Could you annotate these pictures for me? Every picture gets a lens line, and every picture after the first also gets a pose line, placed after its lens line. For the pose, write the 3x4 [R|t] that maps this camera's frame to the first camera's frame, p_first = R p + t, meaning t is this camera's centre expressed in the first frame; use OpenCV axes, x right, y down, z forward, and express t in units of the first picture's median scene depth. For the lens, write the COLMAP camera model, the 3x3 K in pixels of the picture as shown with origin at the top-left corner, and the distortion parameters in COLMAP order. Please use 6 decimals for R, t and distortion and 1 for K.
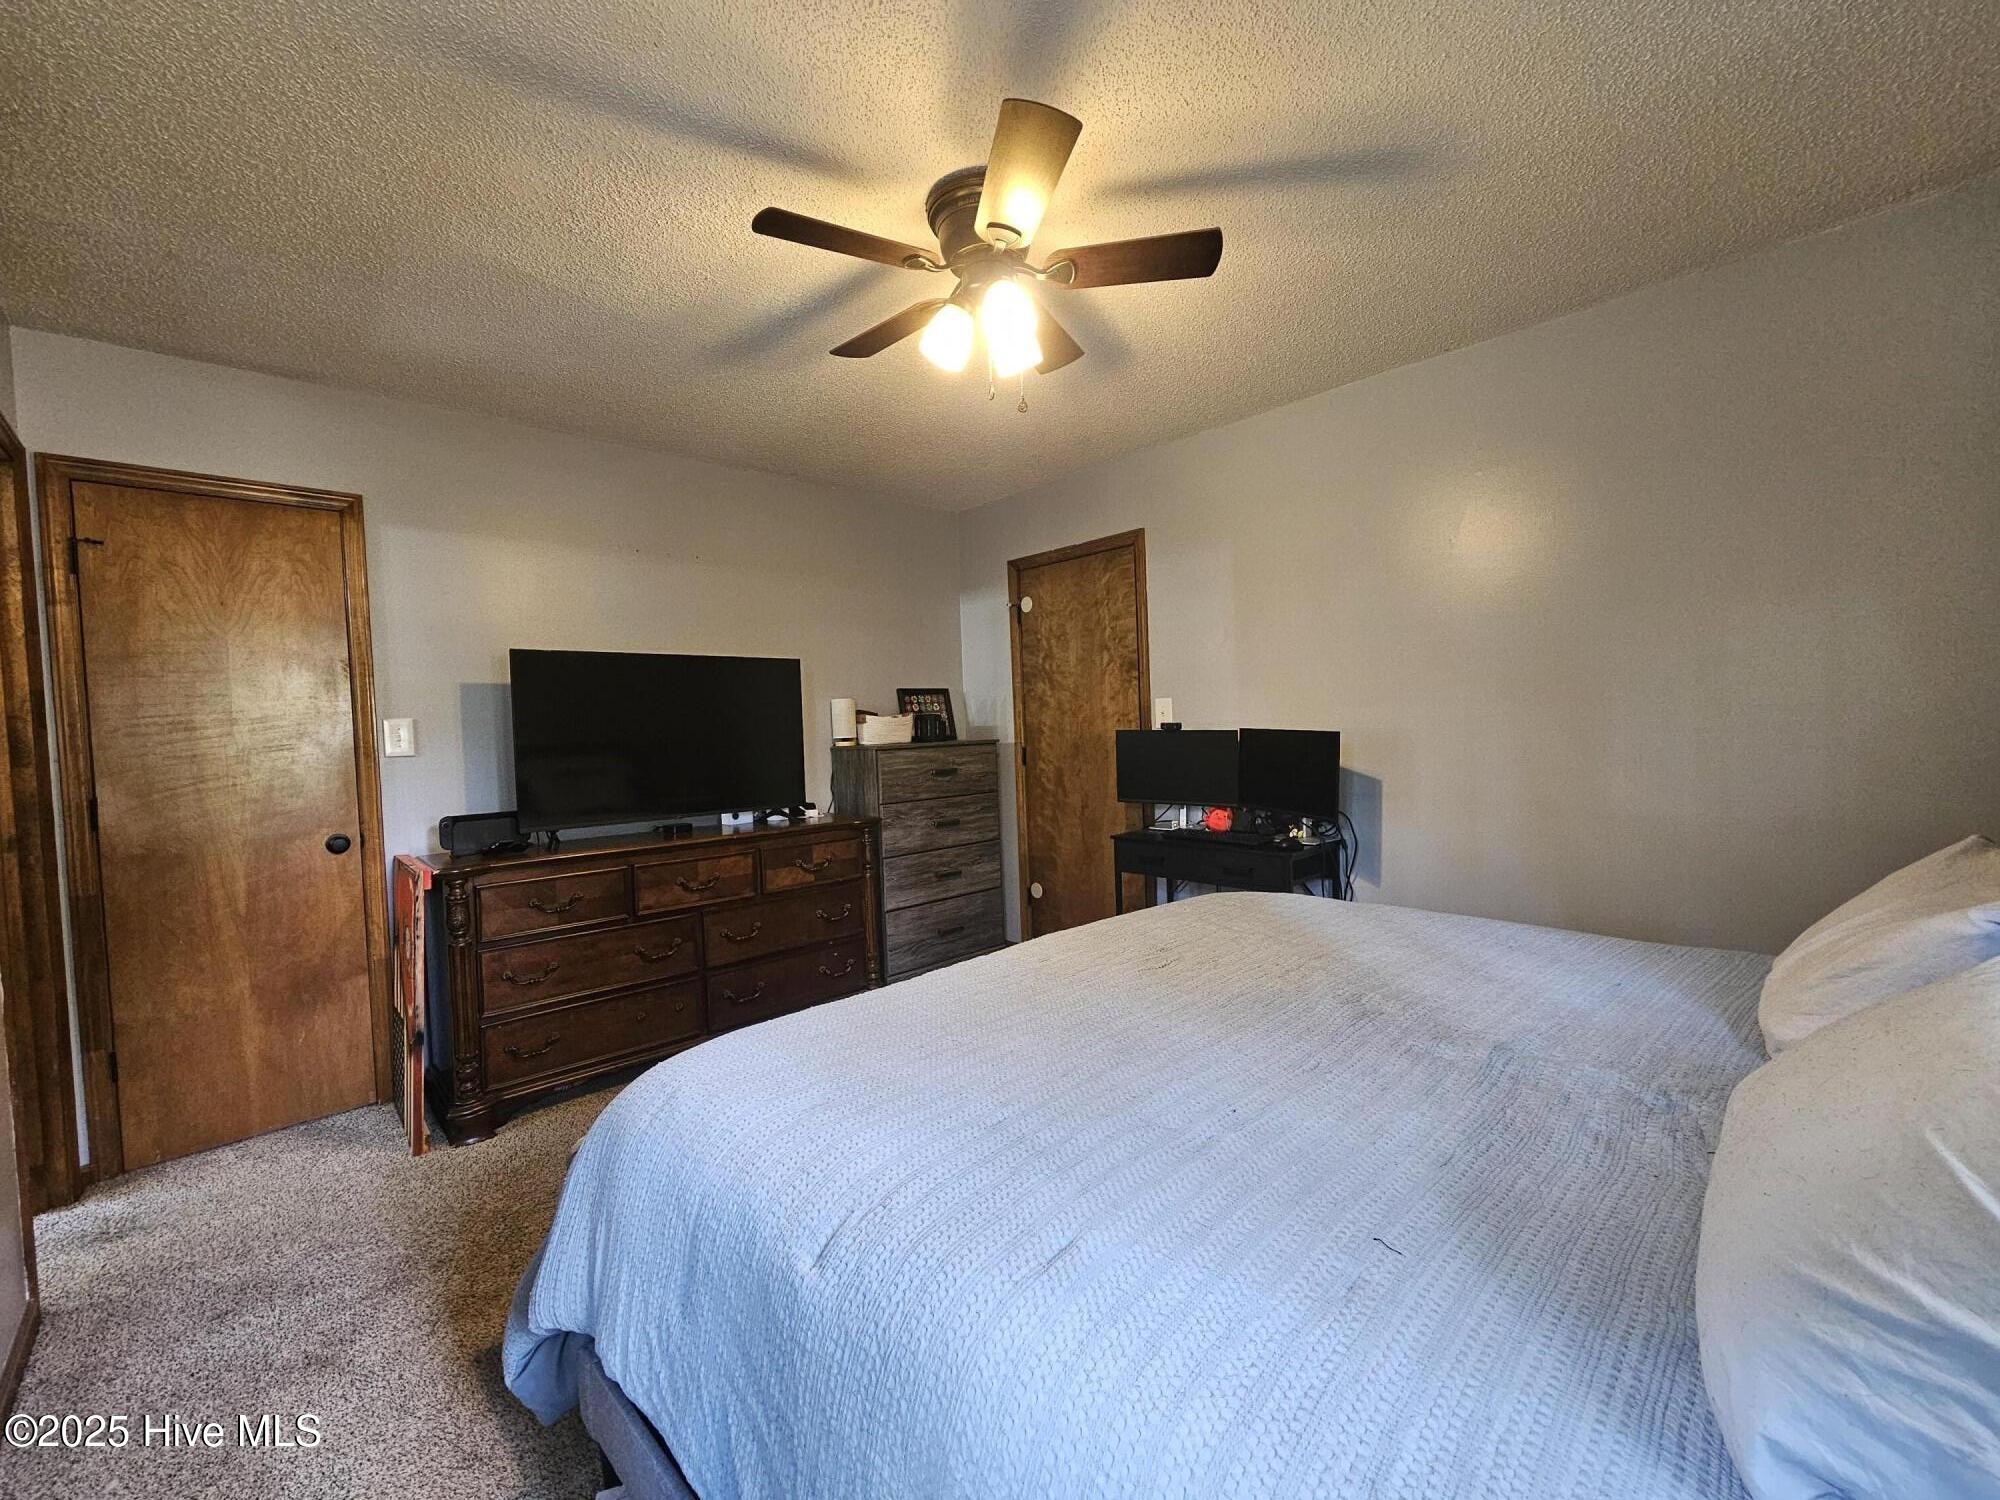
lens RADIAL K [[824.8, 0, 1003.6], [0, 824.8, 751.0], [0, 0, 1]] dist [-0.001553, -0.000077]
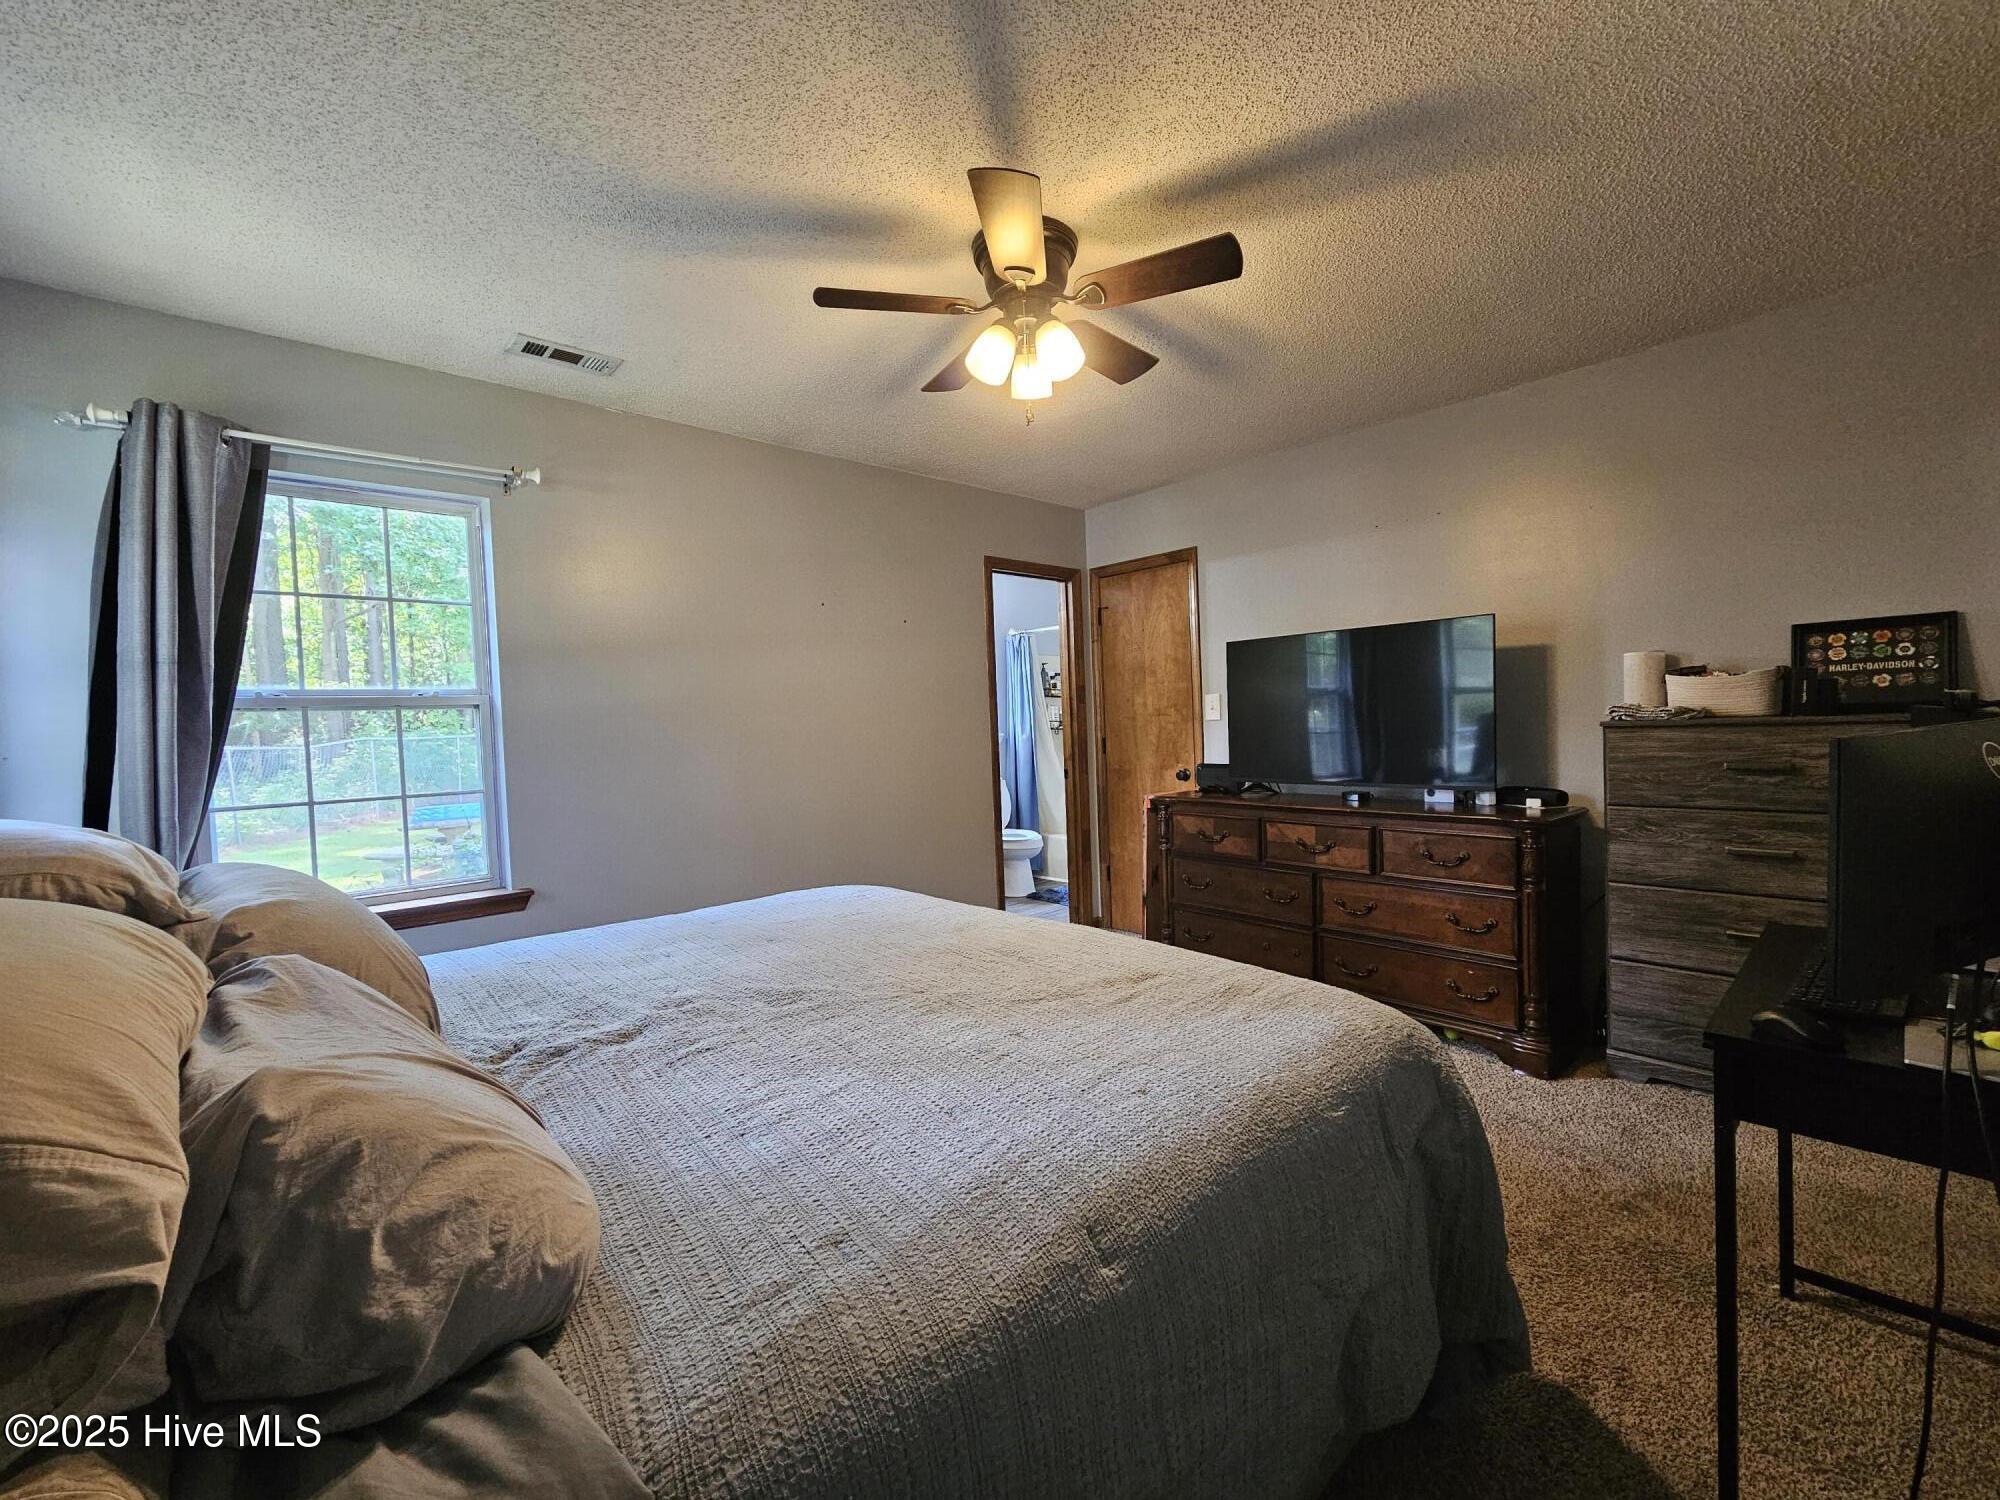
lens RADIAL K [[824.8, 0, 1003.6], [0, 824.8, 751.0], [0, 0, 1]] dist [-0.001553, -0.000077]
pose [[-0.014848, 0.071113, -0.997358, 0.553944], [0.005380, 0.997459, 0.071040, -0.033268], [0.999875, -0.004311, -0.015193, 0.491416]]
